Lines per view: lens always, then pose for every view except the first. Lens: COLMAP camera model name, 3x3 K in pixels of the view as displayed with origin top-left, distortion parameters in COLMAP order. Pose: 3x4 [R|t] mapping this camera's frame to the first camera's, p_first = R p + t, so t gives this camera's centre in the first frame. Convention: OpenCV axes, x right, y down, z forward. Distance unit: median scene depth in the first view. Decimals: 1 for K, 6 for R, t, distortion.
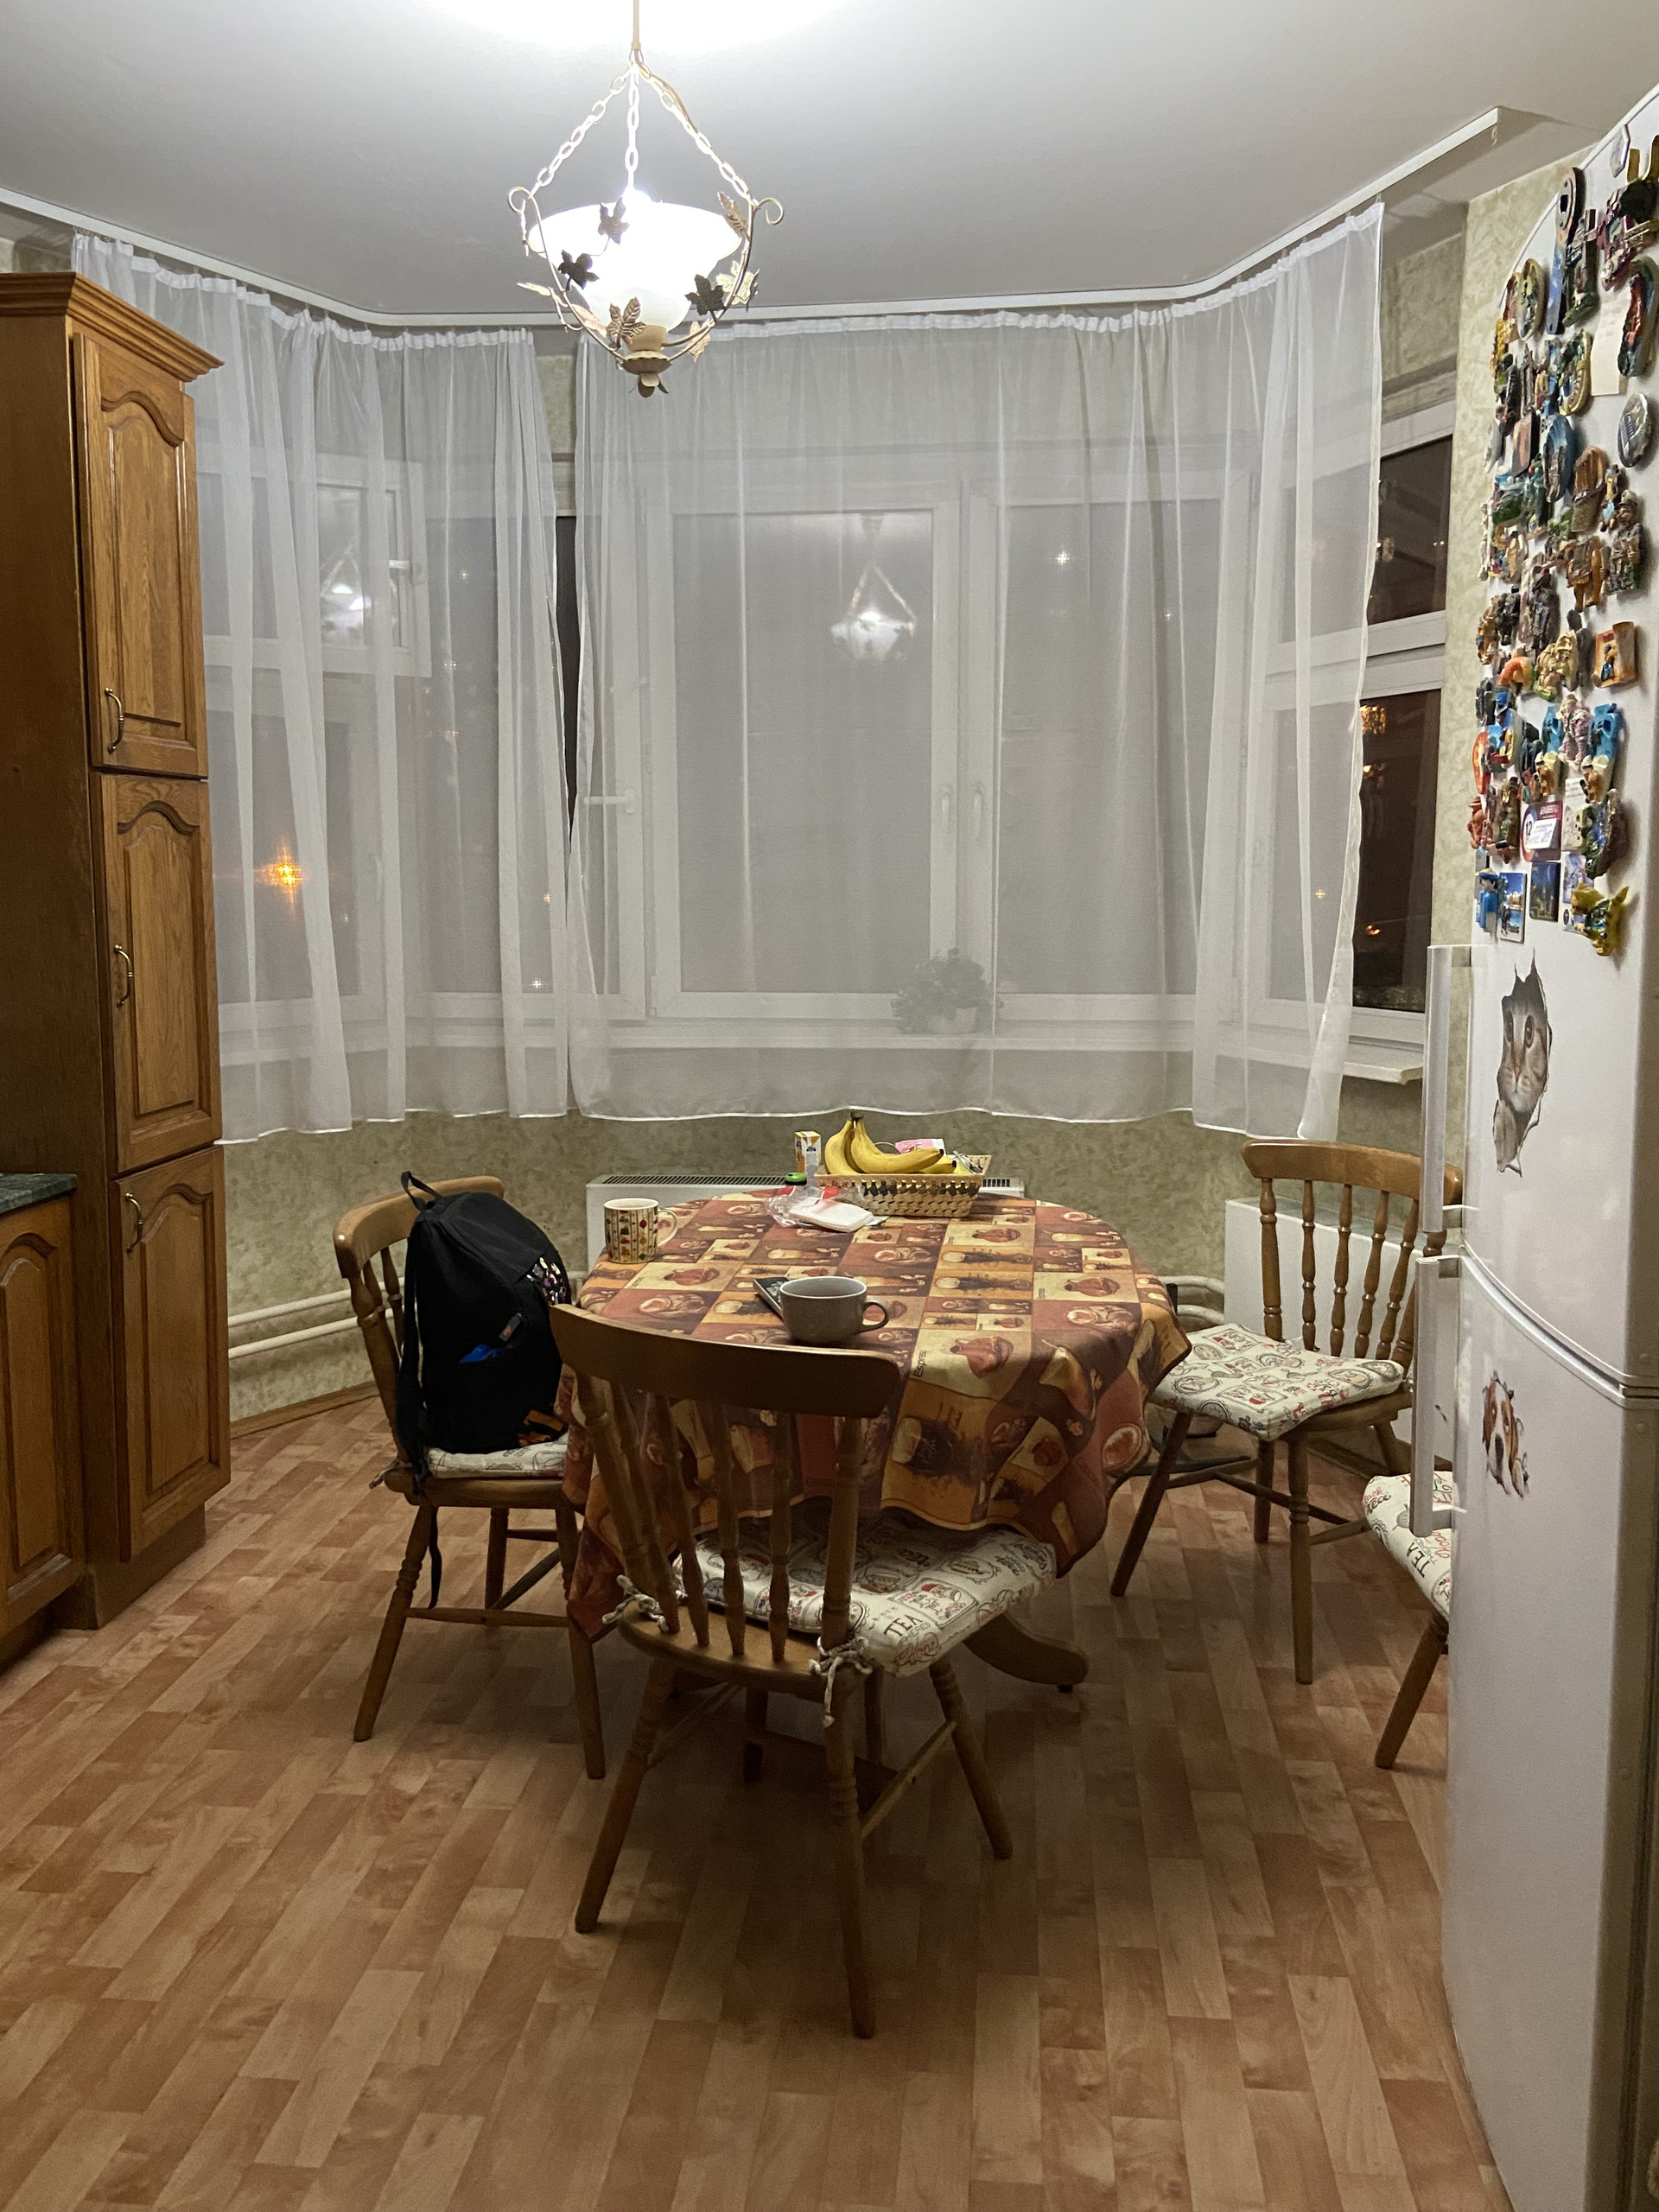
lens RADIAL K [[1675.8, 0, 820.8], [0, 1675.8, 1075.6], [0, 0, 1]] dist [0.106021, -0.132836]
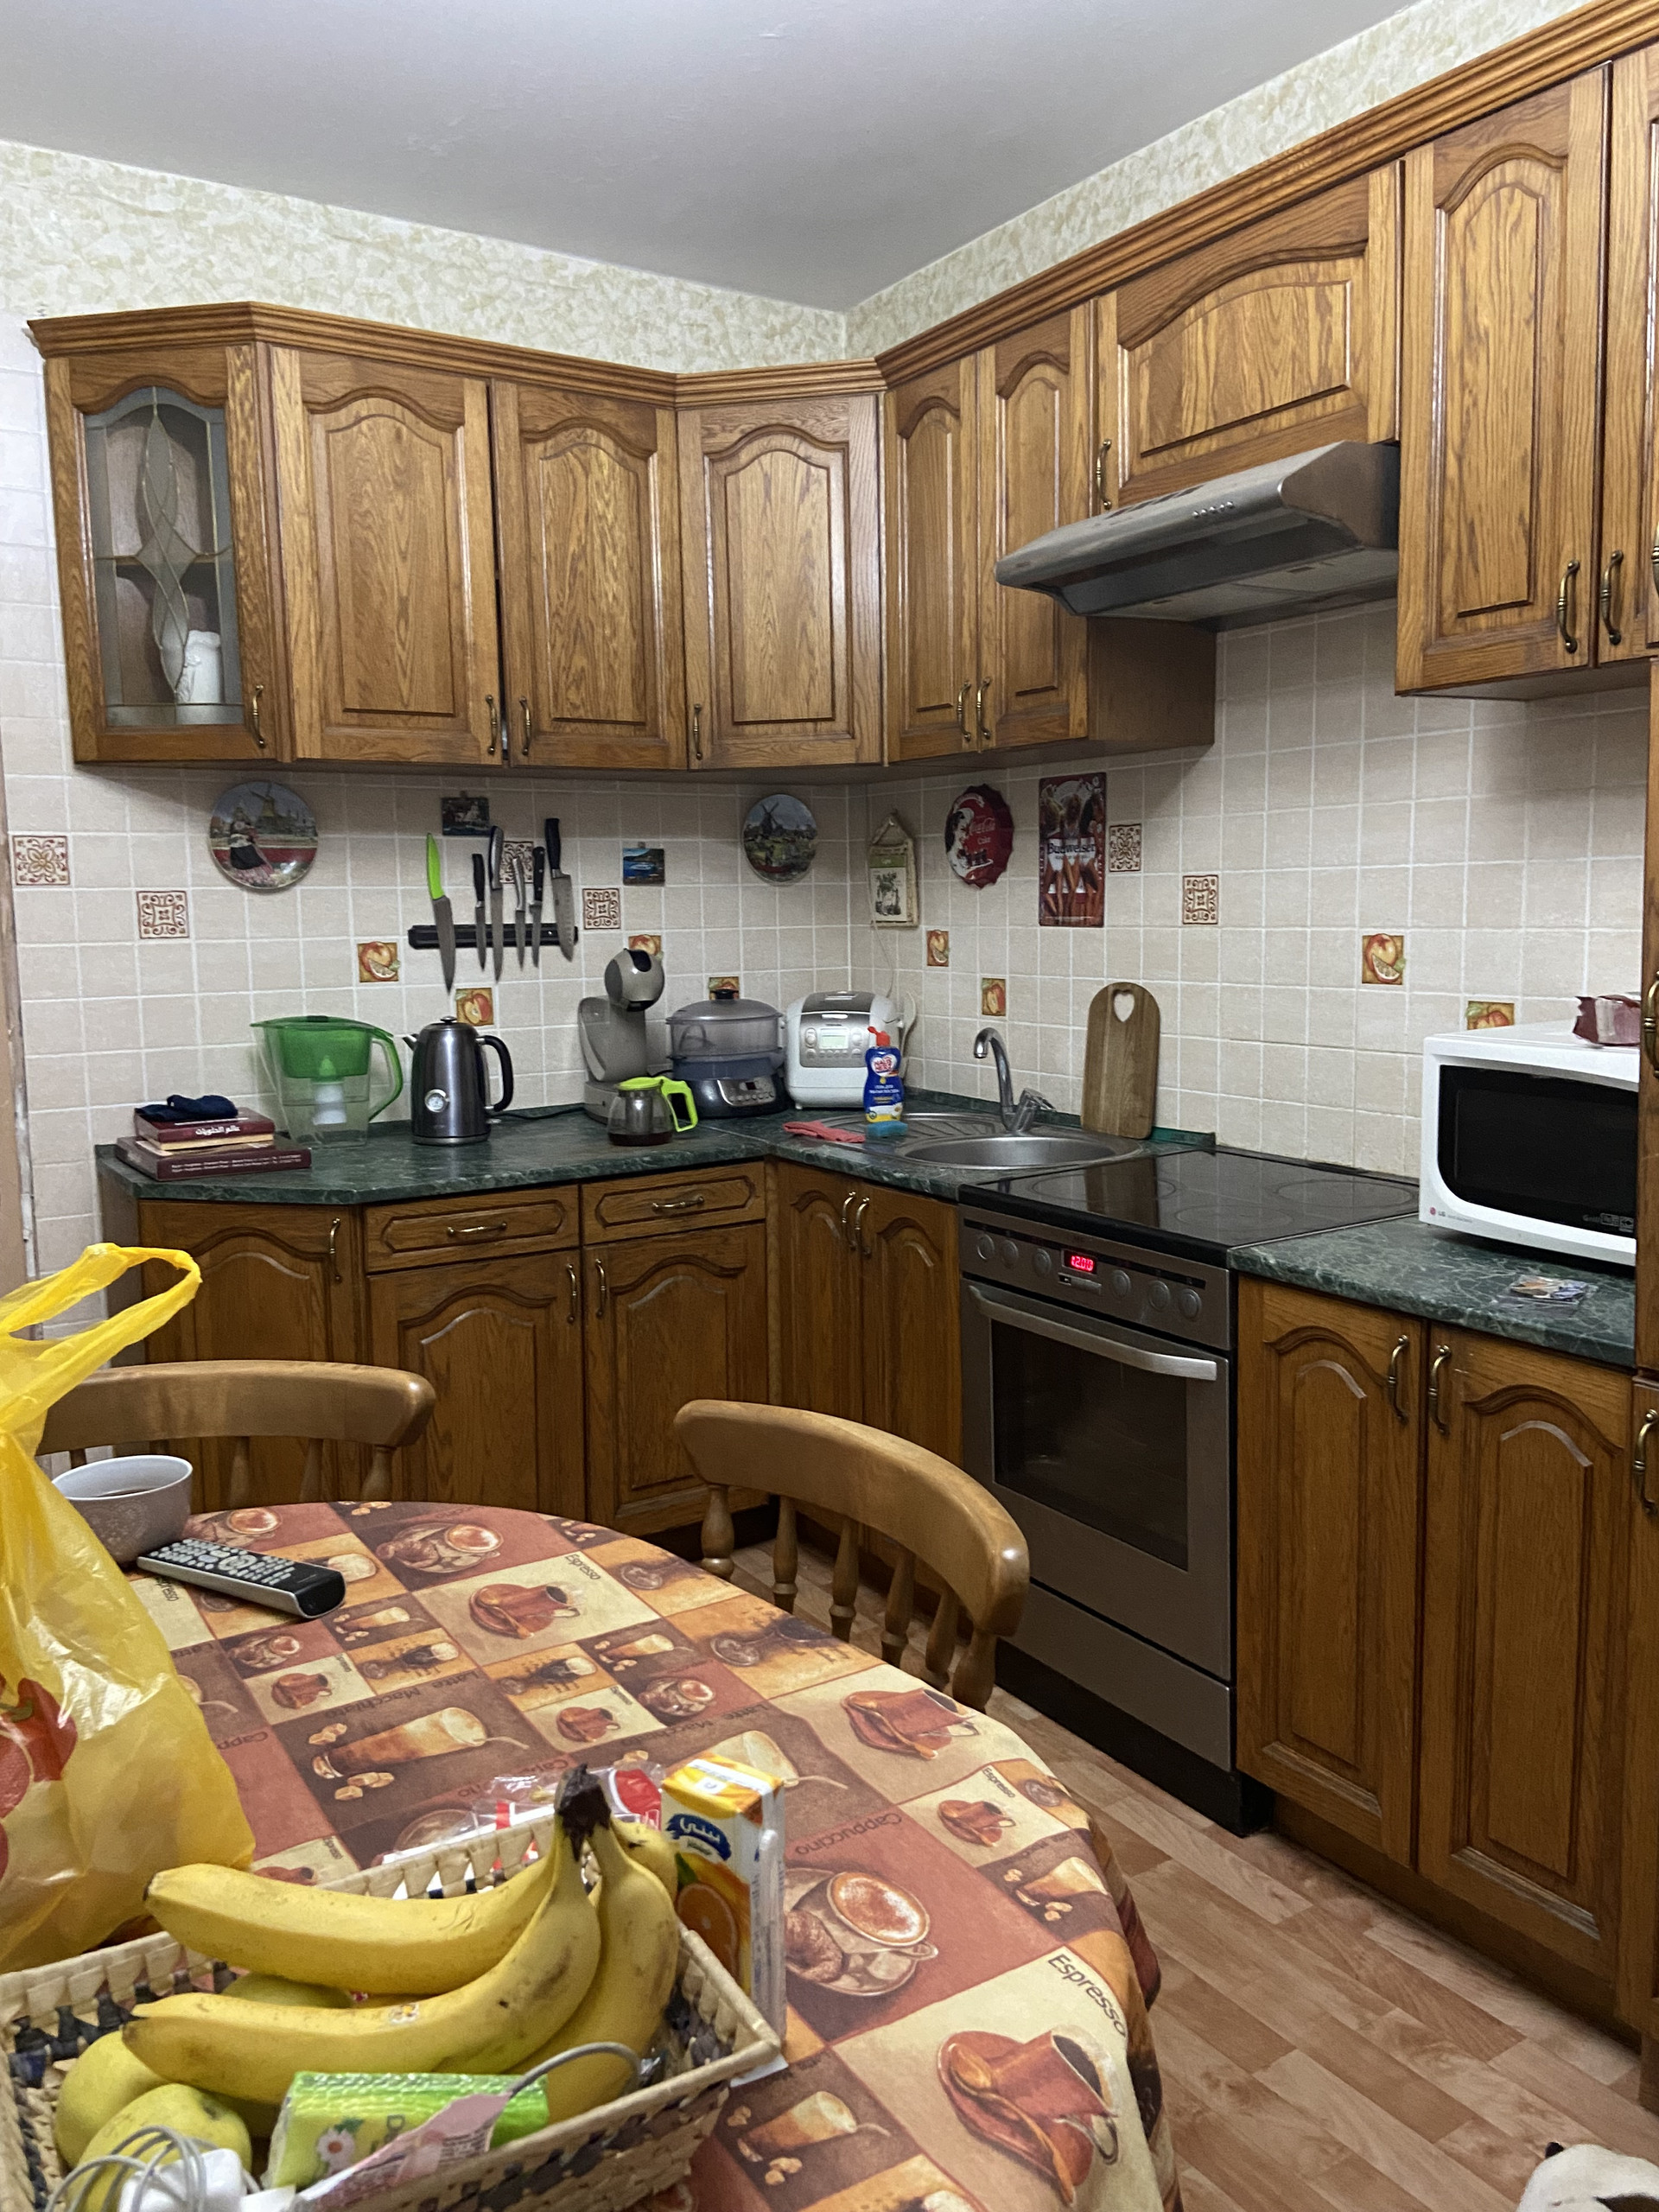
lens RADIAL K [[1675.8, 0, 820.8], [0, 1675.8, 1075.6], [0, 0, 1]] dist [0.106021, -0.132836]
pose [[-0.773080, 0.087310, -0.628271, 0.147727], [-0.058263, 0.976520, 0.207399, -0.139111], [0.631627, 0.196941, -0.749841, 1.232350]]
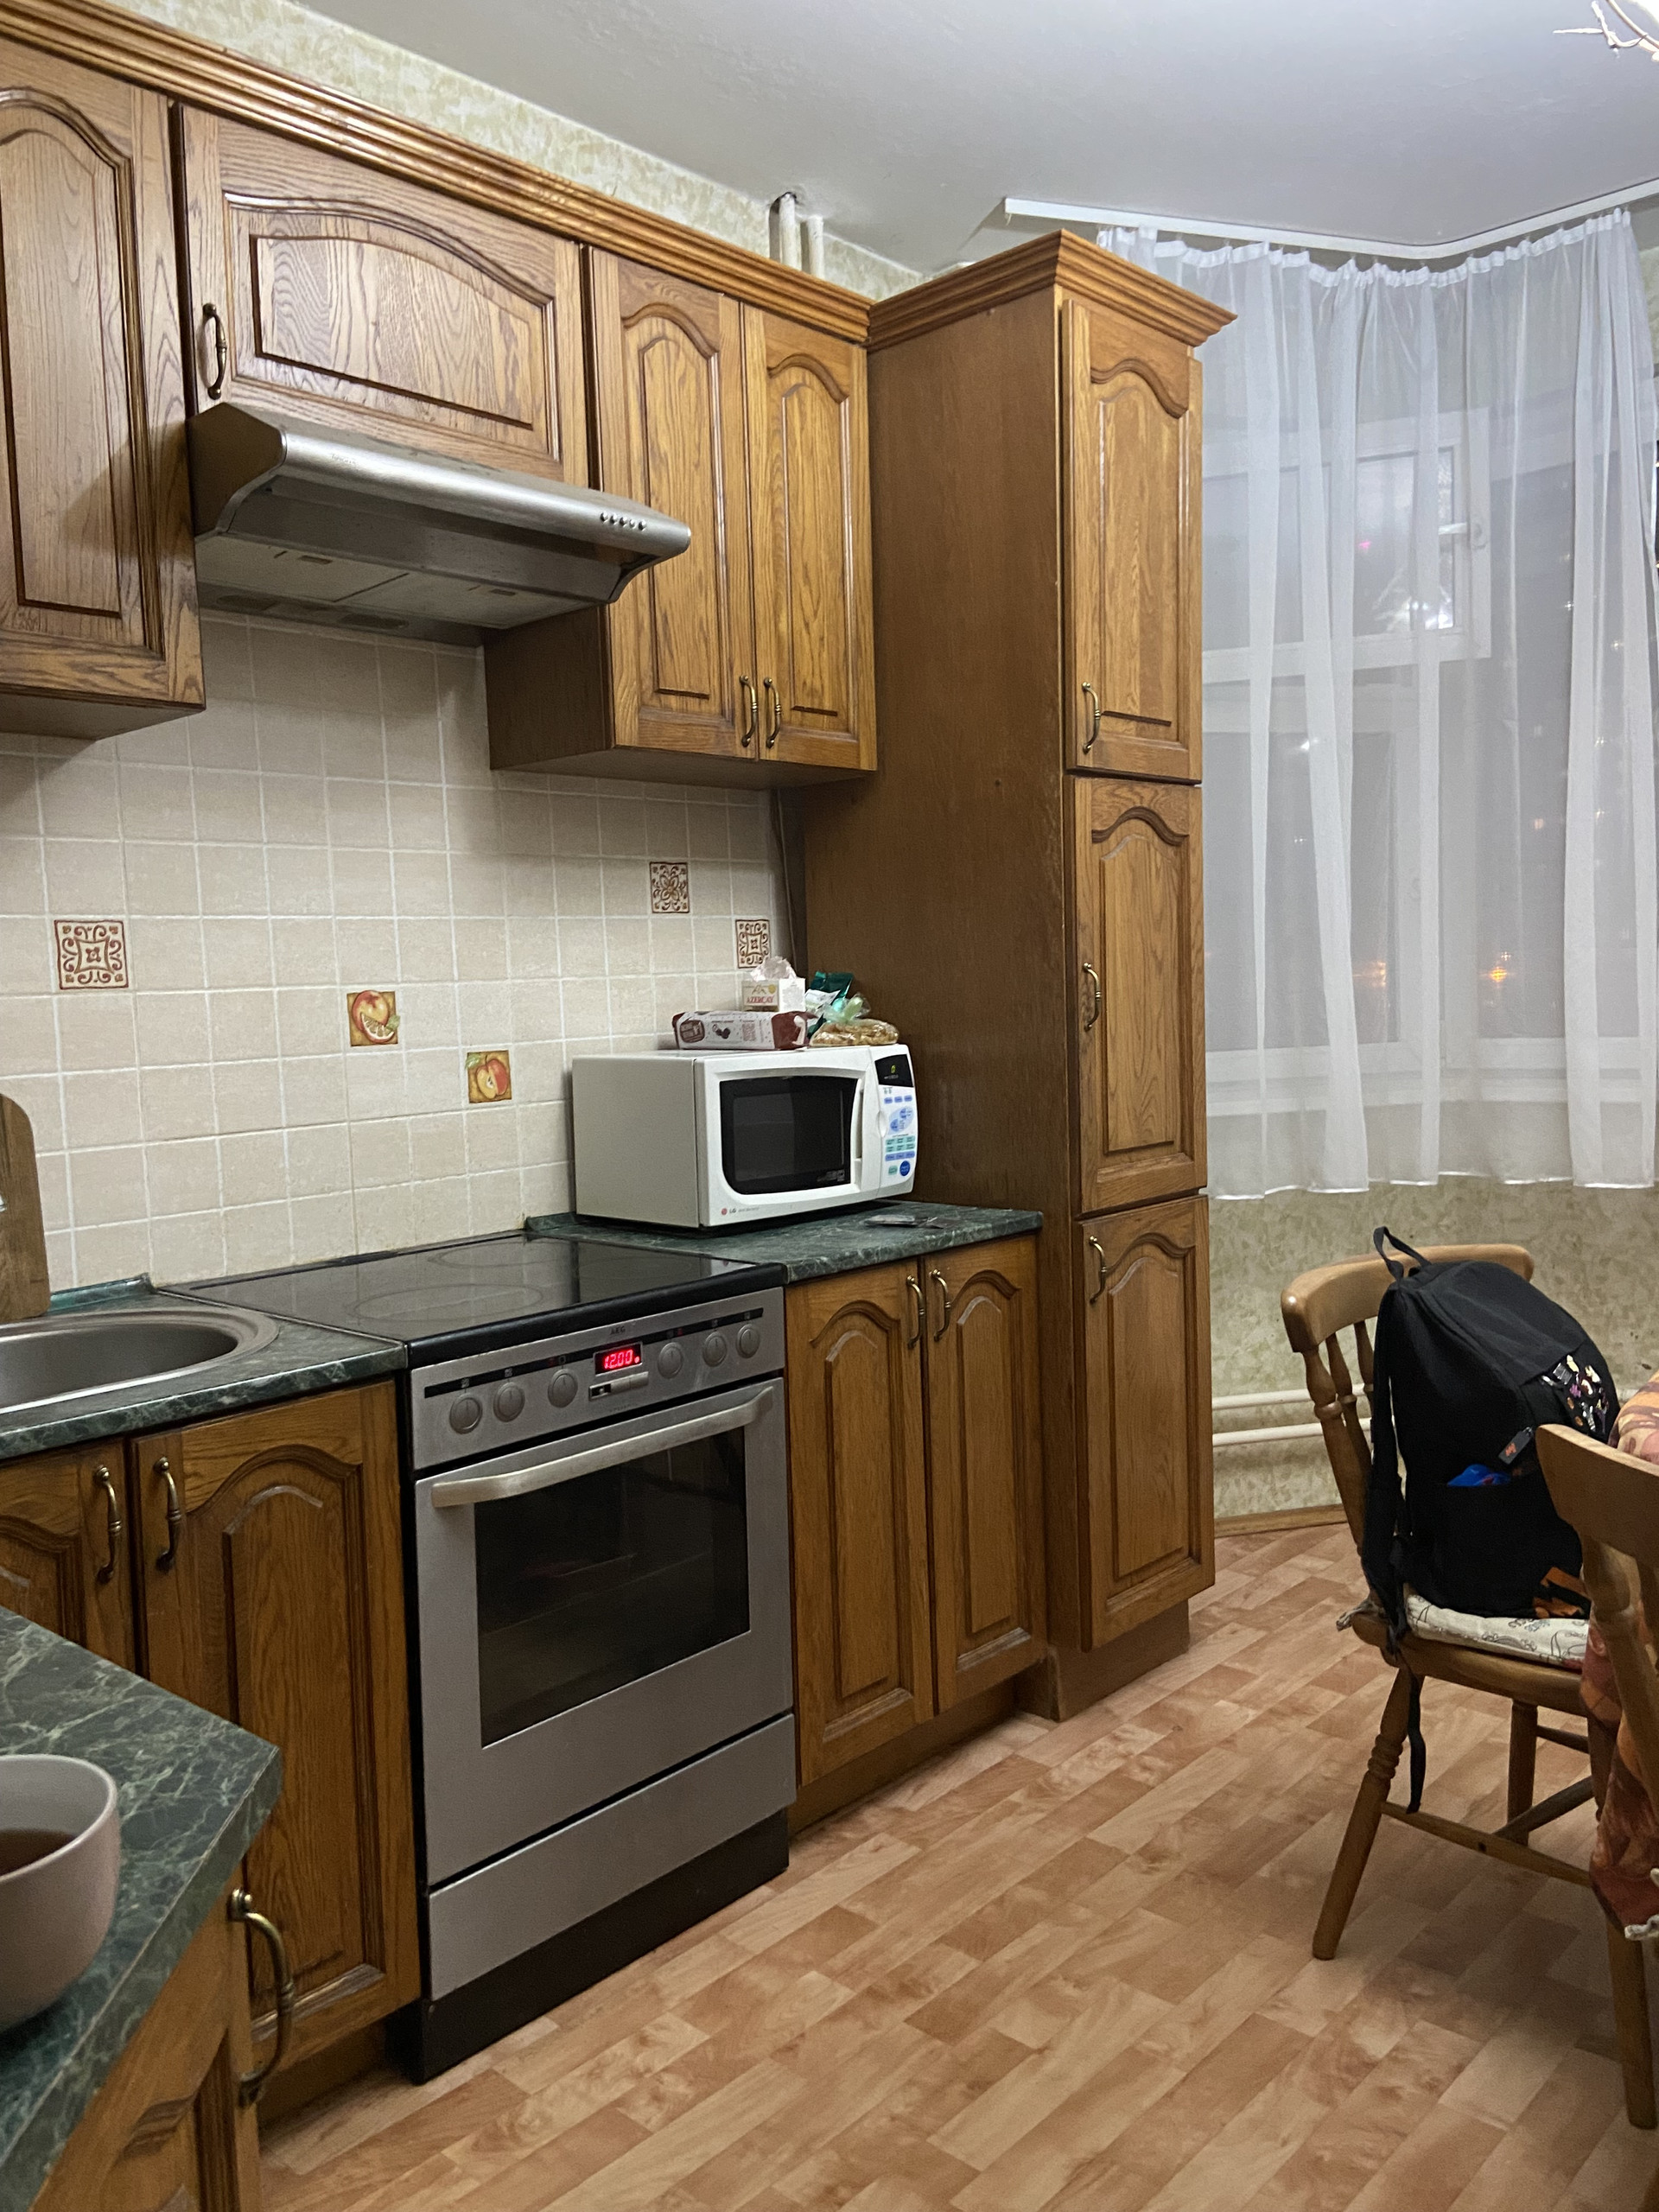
lens RADIAL K [[1675.8, 0, 820.8], [0, 1675.8, 1075.6], [0, 0, 1]] dist [0.106021, -0.132836]
pose [[0.802657, 0.003336, -0.596432, 0.009689], [-0.037239, 0.998314, -0.044532, 0.028506], [0.595278, 0.057955, 0.801427, 0.192401]]
